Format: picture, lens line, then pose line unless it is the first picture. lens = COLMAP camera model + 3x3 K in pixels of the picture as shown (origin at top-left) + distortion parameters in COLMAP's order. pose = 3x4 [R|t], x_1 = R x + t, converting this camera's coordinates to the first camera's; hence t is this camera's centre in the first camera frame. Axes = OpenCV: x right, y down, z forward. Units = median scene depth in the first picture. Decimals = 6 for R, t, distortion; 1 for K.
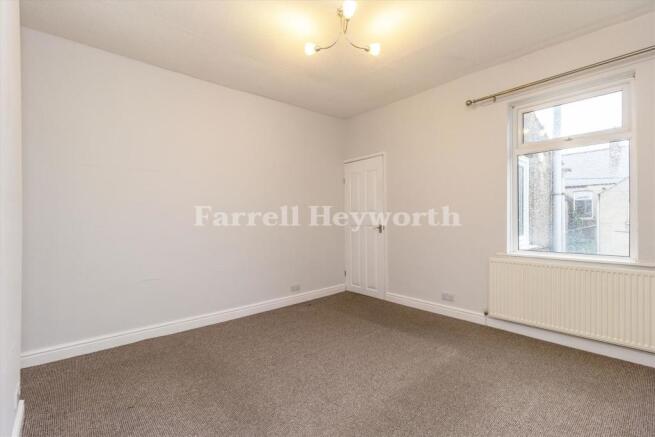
lens RADIAL K [[304.7, 0, 330.8], [0, 304.7, 217.9], [0, 0, 1]] dist [-0.000014, 0.000078]
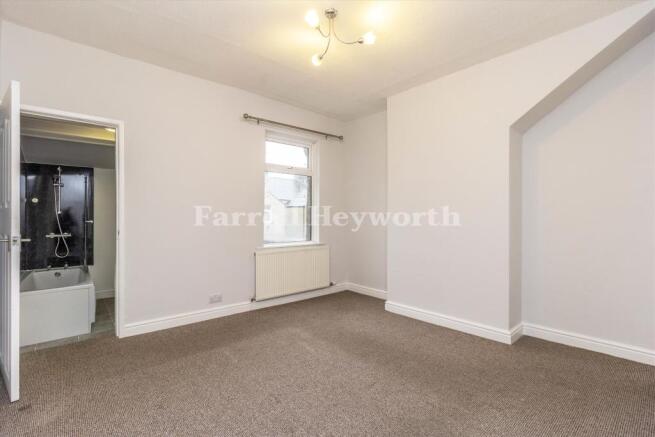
lens RADIAL K [[304.7, 0, 330.8], [0, 304.7, 217.9], [0, 0, 1]] dist [-0.000014, 0.000078]
pose [[-0.003395, 0.006878, 0.999971, -0.720137], [-0.002825, 0.999972, -0.006887, 0.003721], [-0.999990, -0.002848, -0.003376, 0.749154]]
